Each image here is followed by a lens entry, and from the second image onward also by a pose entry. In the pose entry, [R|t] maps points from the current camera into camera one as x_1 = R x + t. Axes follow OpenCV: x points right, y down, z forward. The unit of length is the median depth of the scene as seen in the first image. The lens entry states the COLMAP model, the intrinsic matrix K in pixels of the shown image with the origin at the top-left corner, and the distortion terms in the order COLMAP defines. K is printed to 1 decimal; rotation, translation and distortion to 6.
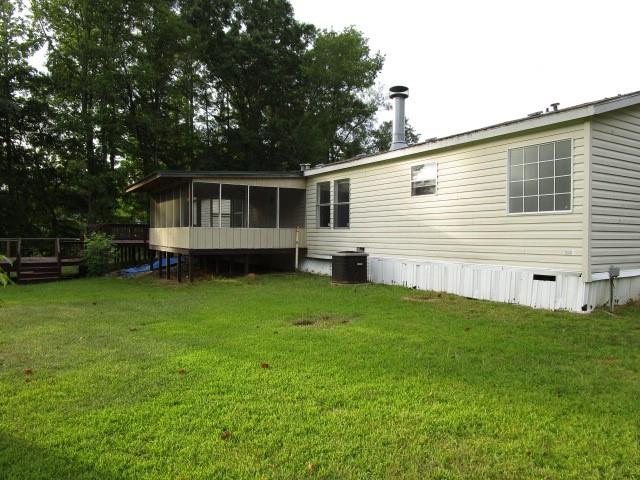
lens RADIAL K [[465.3, 0, 320.0], [0, 465.3, 240.0], [0, 0, 1]] dist [-0.007124, 0.002834]
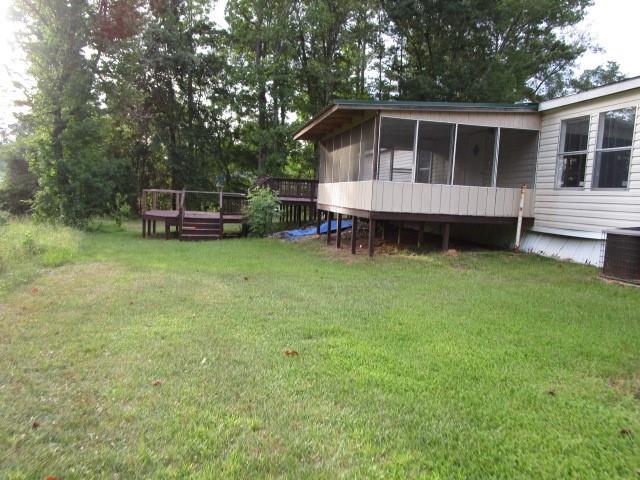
lens RADIAL K [[465.3, 0, 320.0], [0, 465.3, 240.0], [0, 0, 1]] dist [-0.007124, 0.002834]
pose [[0.942243, 0.069159, -0.327711, -0.083438], [-0.044108, 0.995550, 0.083277, 0.005696], [0.332012, -0.064012, 0.941101, 0.210178]]
